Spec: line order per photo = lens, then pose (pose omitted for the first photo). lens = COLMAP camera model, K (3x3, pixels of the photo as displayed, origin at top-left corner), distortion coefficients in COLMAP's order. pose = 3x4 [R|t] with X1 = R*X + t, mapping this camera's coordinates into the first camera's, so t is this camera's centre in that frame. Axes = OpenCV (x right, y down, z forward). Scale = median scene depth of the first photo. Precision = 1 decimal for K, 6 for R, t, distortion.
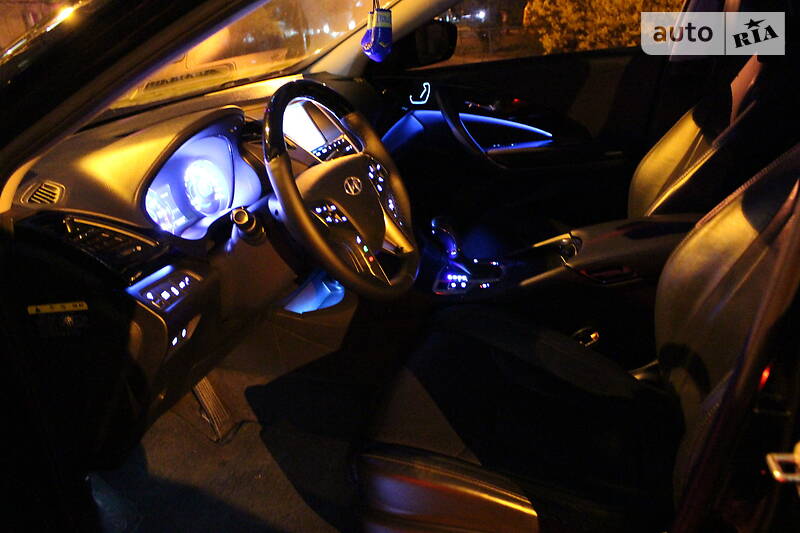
lens RADIAL K [[670.5, 0, 394.3], [0, 670.5, 261.5], [0, 0, 1]] dist [-0.130824, 0.074929]
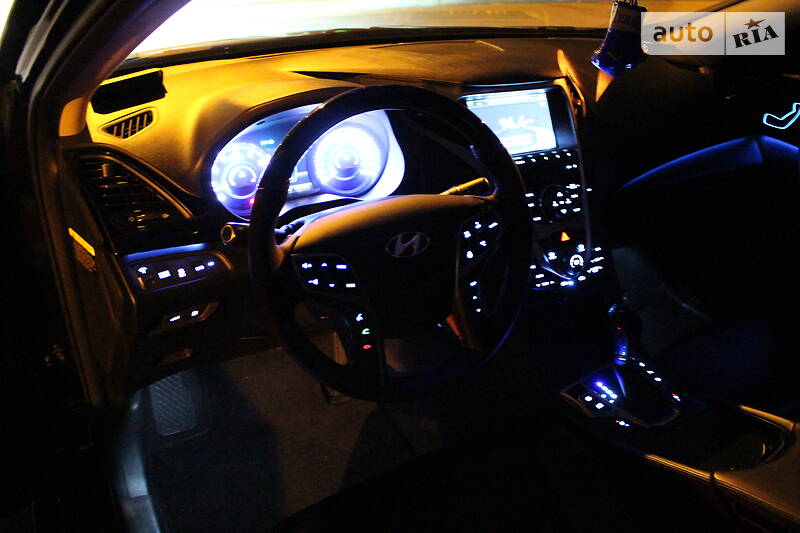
lens RADIAL K [[670.5, 0, 394.7], [0, 670.5, 267.1], [0, 0, 1]] dist [-0.130824, 0.074929]
pose [[0.730952, 0.444409, -0.517889, 0.301087], [-0.353038, 0.895702, 0.270336, -0.264941], [0.584015, -0.014768, 0.811609, 0.353796]]
